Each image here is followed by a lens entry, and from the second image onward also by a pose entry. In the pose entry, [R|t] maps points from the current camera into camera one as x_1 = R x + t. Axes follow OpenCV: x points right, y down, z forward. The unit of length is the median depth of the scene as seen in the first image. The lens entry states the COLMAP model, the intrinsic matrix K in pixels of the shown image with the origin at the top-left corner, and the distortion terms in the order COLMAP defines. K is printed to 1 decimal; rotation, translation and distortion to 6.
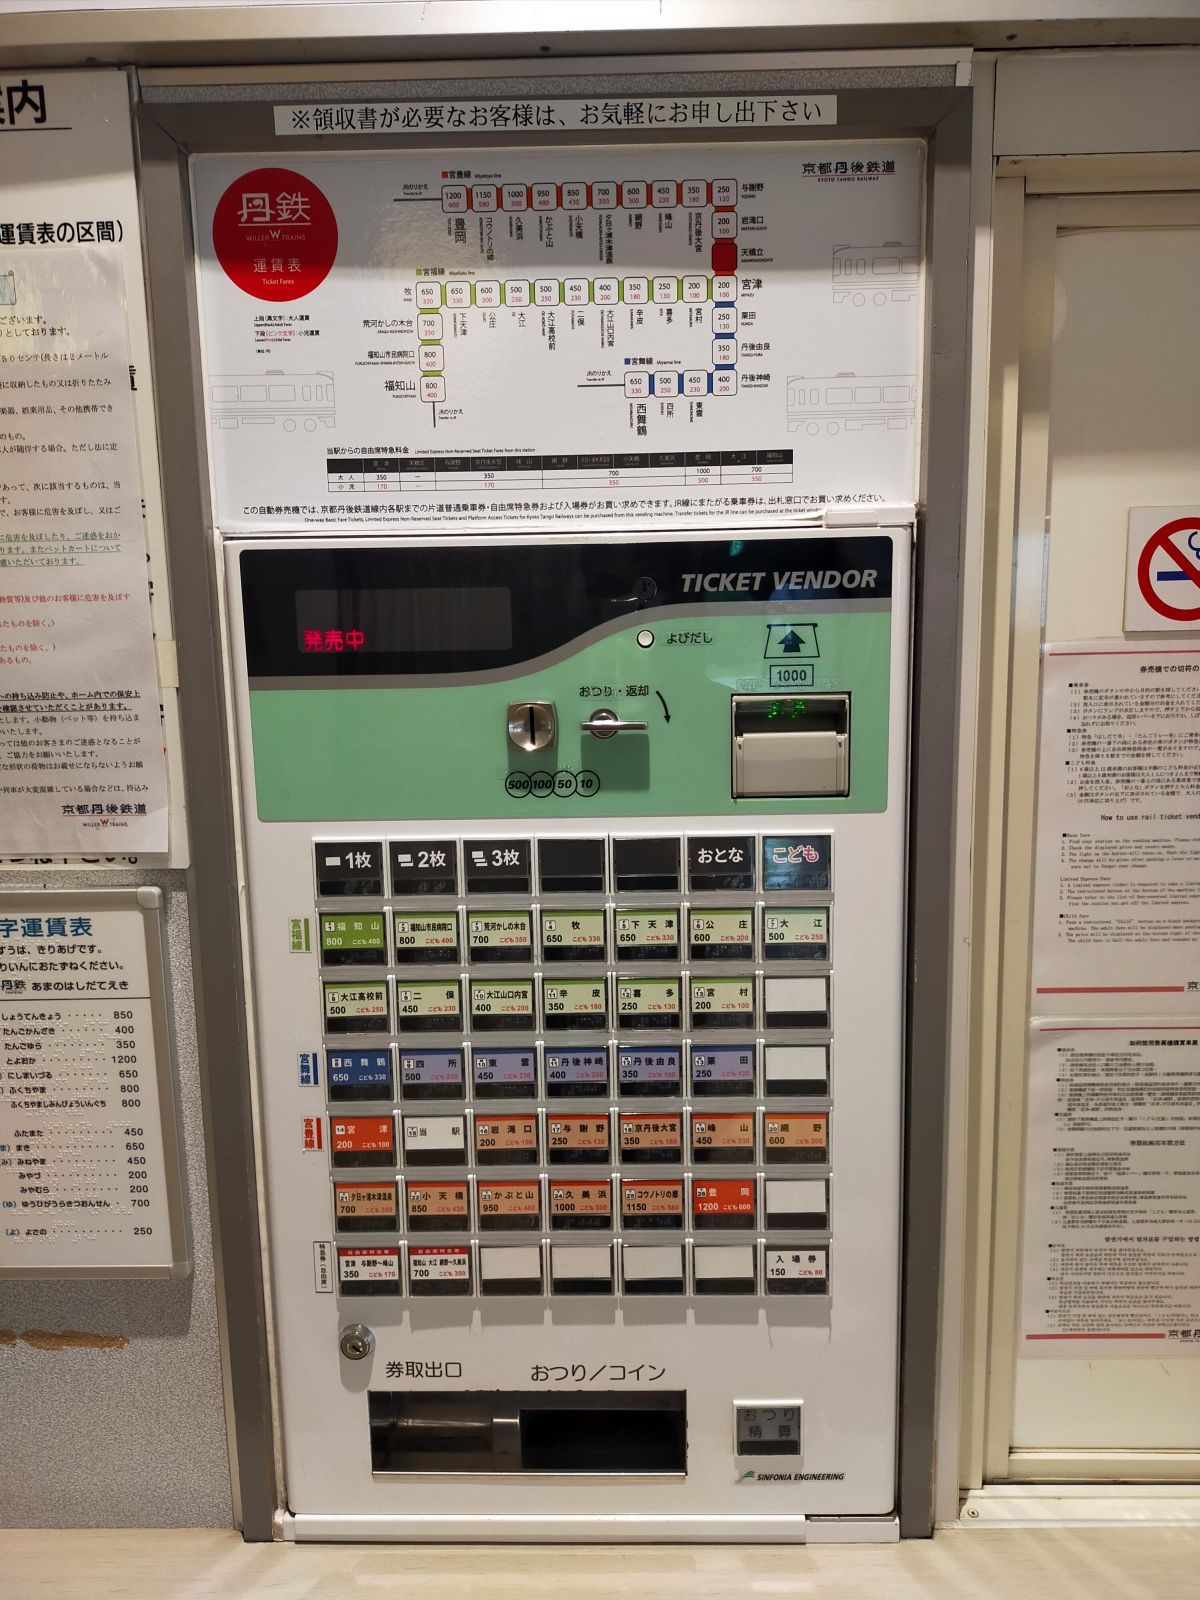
lens RADIAL K [[1538.7, 0, 593.8], [0, 1538.7, 801.6], [0, 0, 1]] dist [0.016214, 0.000000]
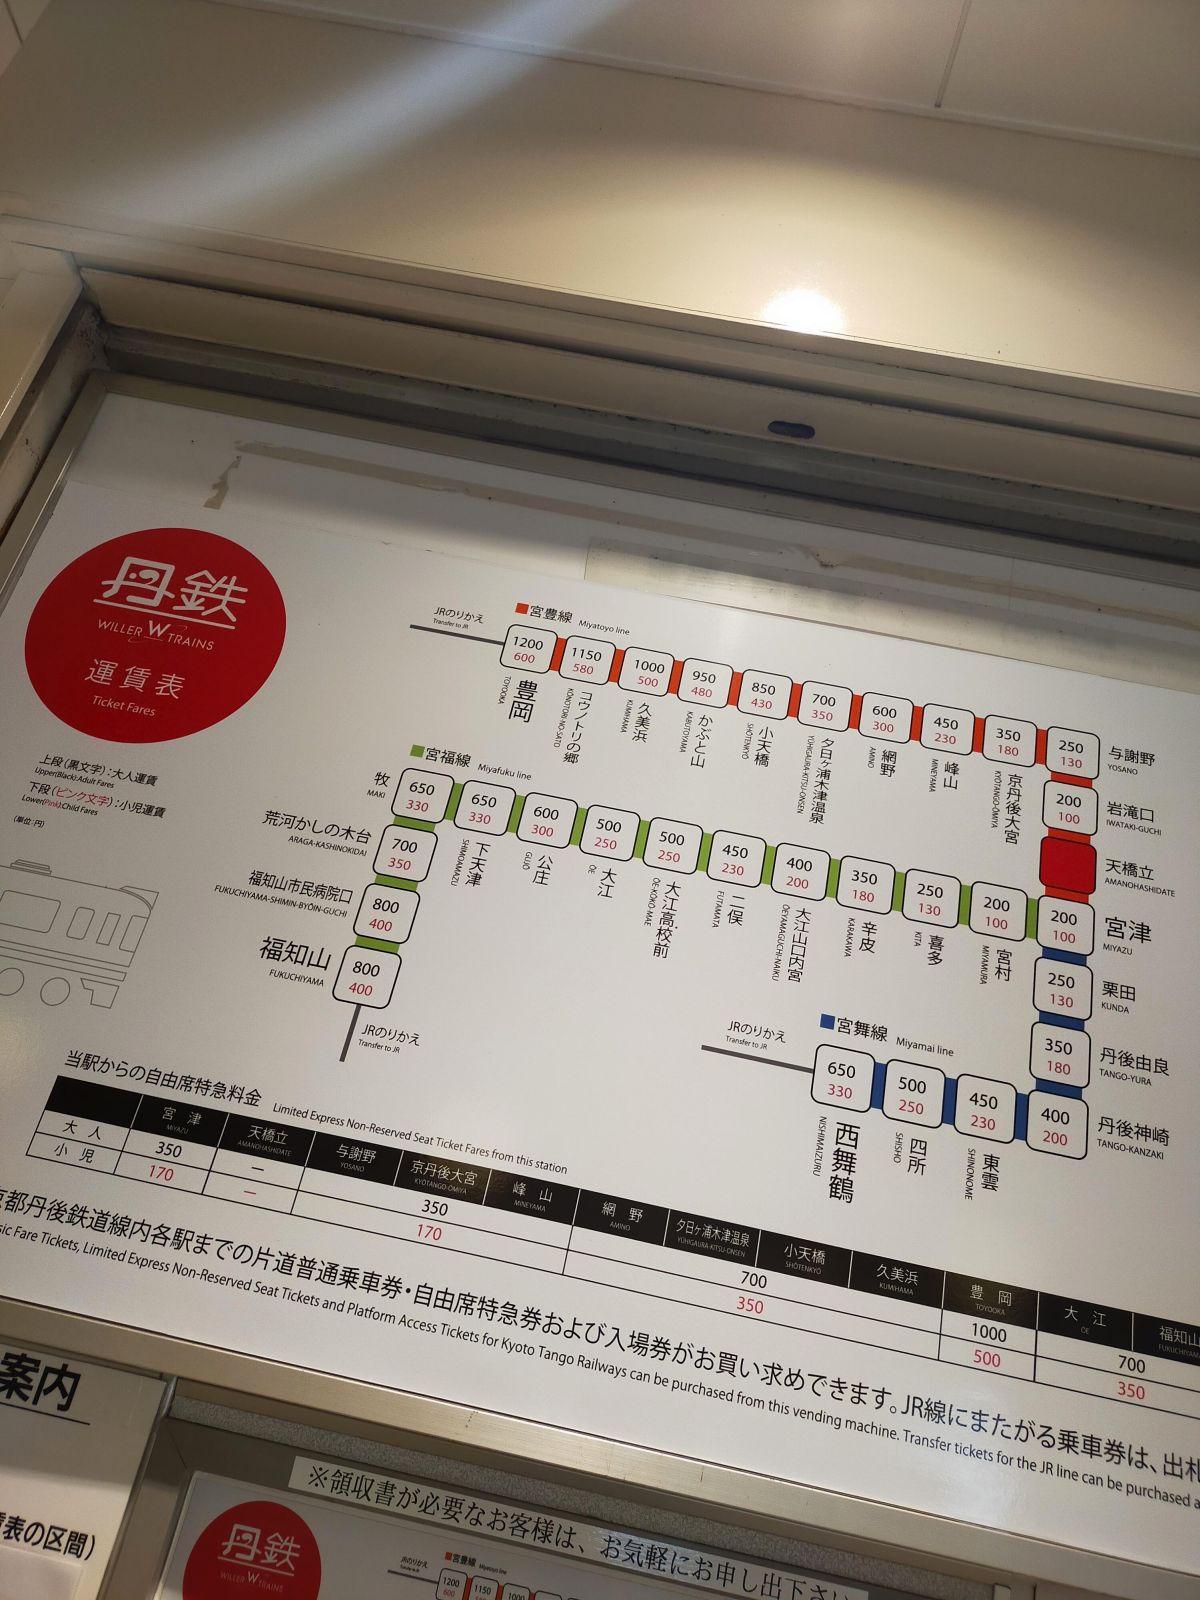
lens RADIAL K [[1538.7, 0, 587.6], [0, 1538.7, 796.6], [0, 0, 1]] dist [0.016214, 0.000000]
pose [[0.976221, 0.187716, -0.108417, -0.008381], [-0.202741, 0.613599, -0.763146, 0.012162], [-0.076730, 0.766980, 0.637067, 0.676064]]
